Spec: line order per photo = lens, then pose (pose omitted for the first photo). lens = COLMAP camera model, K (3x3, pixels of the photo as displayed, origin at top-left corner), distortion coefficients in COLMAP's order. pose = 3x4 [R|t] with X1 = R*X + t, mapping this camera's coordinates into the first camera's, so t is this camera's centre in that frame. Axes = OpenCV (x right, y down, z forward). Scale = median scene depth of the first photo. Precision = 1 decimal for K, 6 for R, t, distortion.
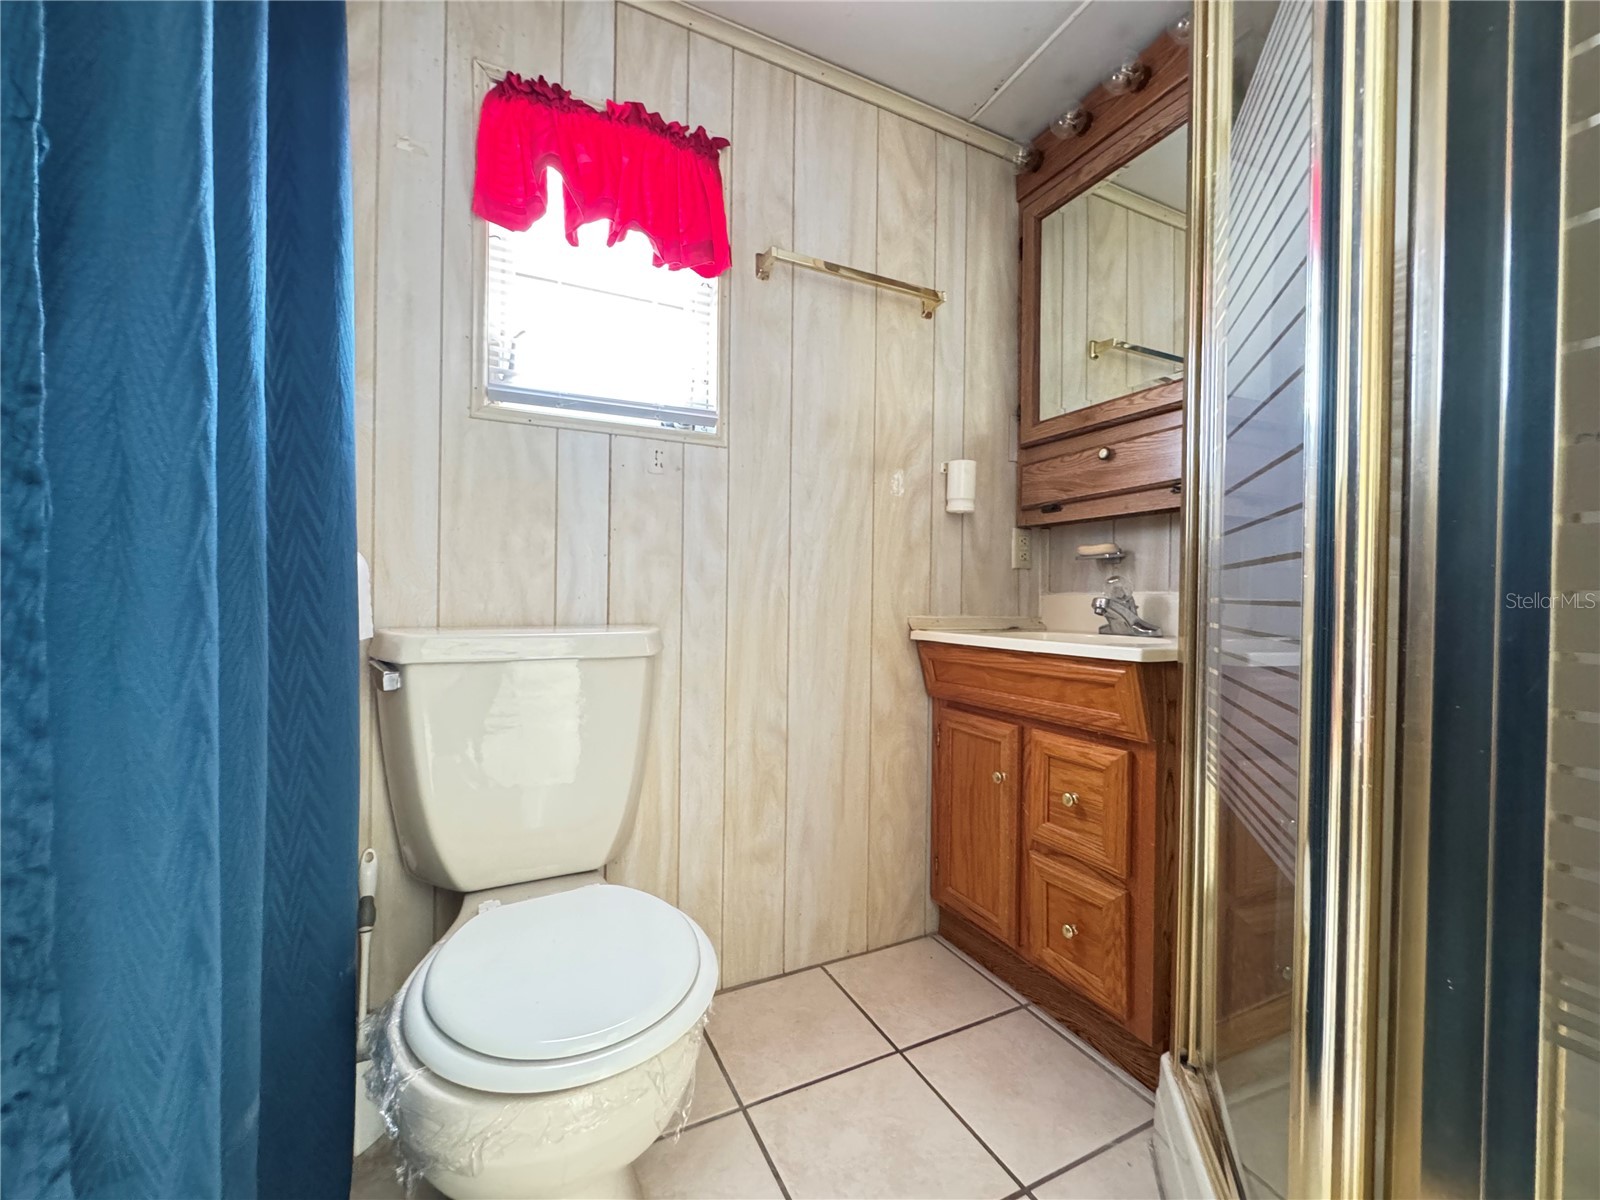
lens RADIAL K [[642.9, 0, 801.7], [0, 642.9, 599.3], [0, 0, 1]] dist [-0.005001, 0.000996]
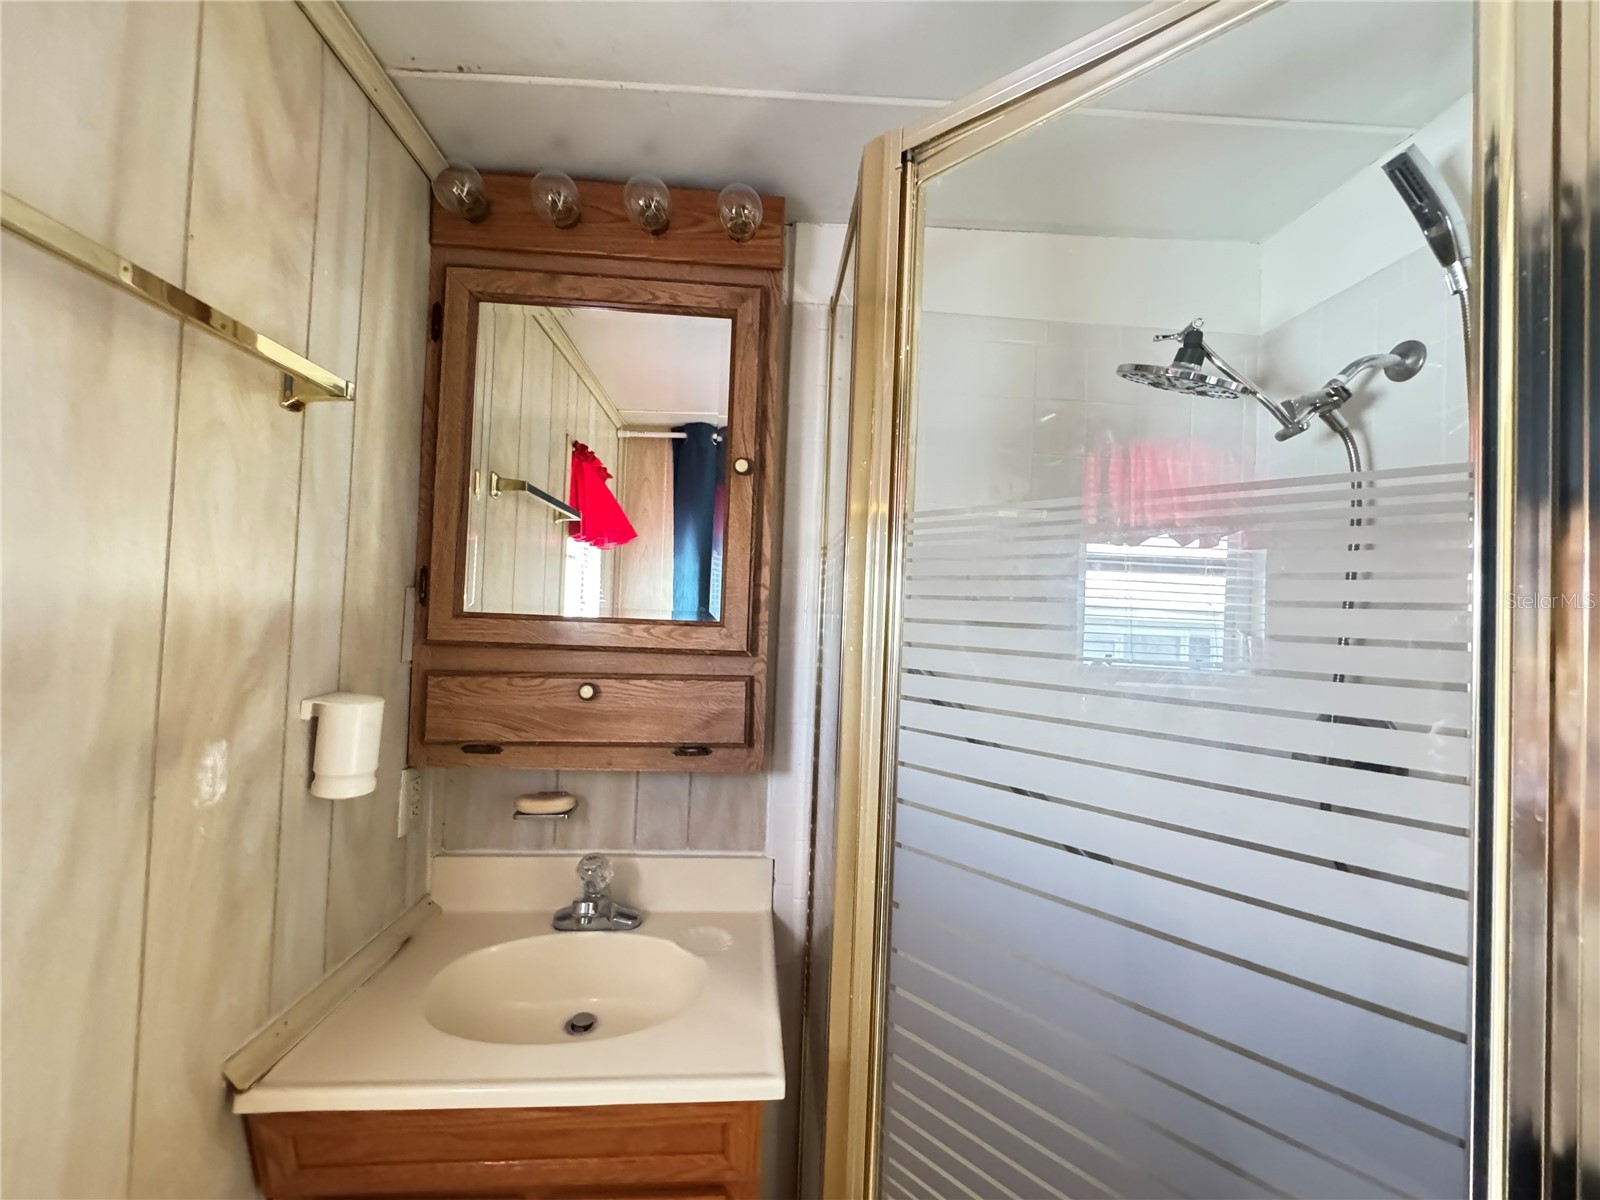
lens RADIAL K [[642.9, 0, 798.2], [0, 642.9, 602.7], [0, 0, 1]] dist [-0.005001, 0.000996]
pose [[0.384814, 0.020511, 0.922766, -0.099433], [-0.025338, 0.999611, -0.011653, -0.300226], [-0.922646, -0.018897, 0.385184, 0.465556]]
